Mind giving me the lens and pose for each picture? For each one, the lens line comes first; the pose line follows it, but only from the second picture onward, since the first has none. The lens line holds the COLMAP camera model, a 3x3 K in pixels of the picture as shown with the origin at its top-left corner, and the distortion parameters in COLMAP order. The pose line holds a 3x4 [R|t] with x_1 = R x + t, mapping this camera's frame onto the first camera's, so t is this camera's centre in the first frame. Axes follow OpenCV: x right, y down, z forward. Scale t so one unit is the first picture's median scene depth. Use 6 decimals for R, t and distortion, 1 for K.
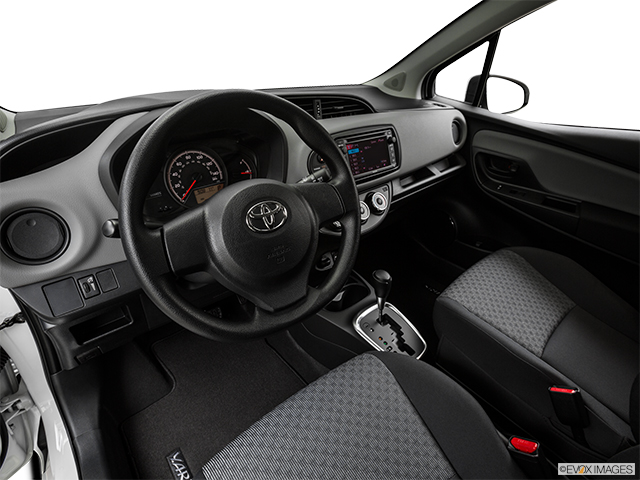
lens RADIAL K [[329.2, 0, 320.0], [0, 329.2, 240.0], [0, 0, 1]] dist [-0.037184, 0.000803]
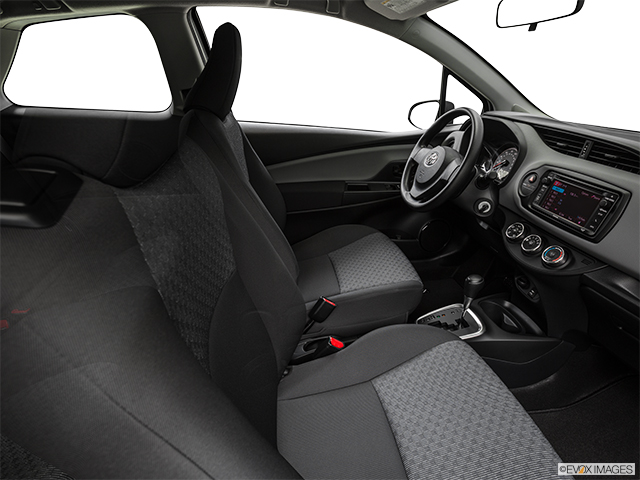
lens RADIAL K [[329.2, 0, 320.0], [0, 329.2, 240.0], [0, 0, 1]] dist [-0.037184, 0.000803]
pose [[-0.547484, 0.354103, -0.758203, 1.571731], [-0.425425, 0.662454, 0.616578, -0.554848], [0.720607, 0.660125, -0.212039, 0.924353]]
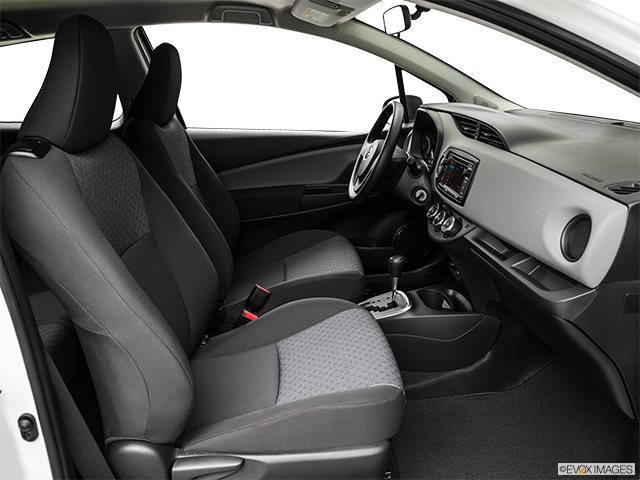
lens RADIAL K [[442.3, 0, 320.0], [0, 442.3, 240.0], [0, 0, 1]] dist [-0.089939, -0.001310]
pose [[-0.551715, 0.300539, -0.778002, 1.898594], [-0.381491, 0.738582, 0.555843, -0.884515], [0.741671, 0.603468, -0.292834, 1.481141]]
